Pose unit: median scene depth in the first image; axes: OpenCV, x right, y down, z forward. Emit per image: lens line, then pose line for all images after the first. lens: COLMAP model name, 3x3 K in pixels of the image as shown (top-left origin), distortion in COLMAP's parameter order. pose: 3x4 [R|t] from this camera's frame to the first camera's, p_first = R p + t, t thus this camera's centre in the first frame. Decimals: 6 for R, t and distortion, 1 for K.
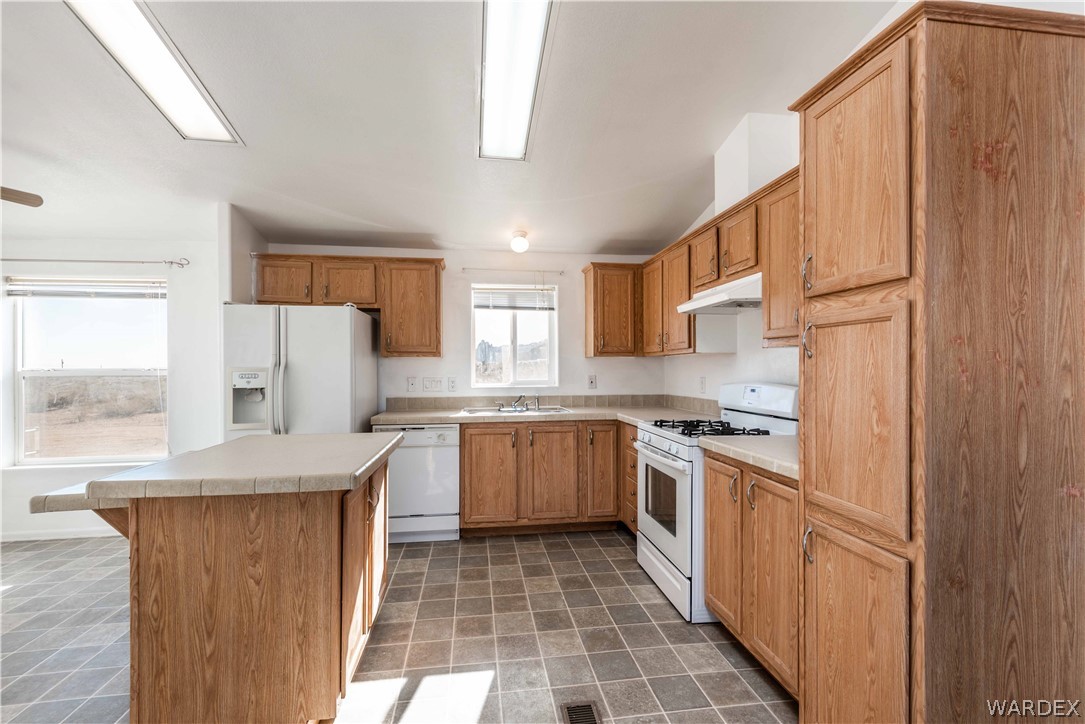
lens RADIAL K [[492.5, 0, 543.9], [0, 492.5, 371.1], [0, 0, 1]] dist [0.001719, -0.000305]
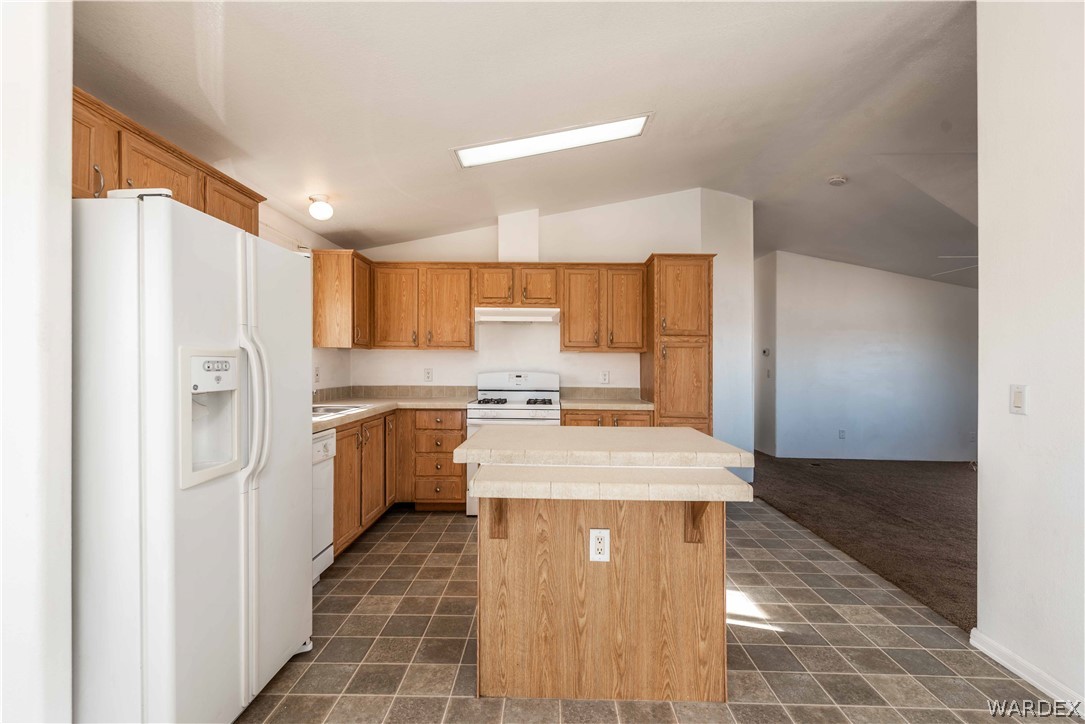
lens RADIAL K [[492.5, 0, 544.8], [0, 492.5, 363.5], [0, 0, 1]] dist [0.001719, -0.000305]
pose [[0.147818, 0.009581, 0.988968, -1.026008], [-0.005000, 0.999948, -0.008940, 0.010045], [-0.989002, -0.003623, 0.147858, 0.622897]]
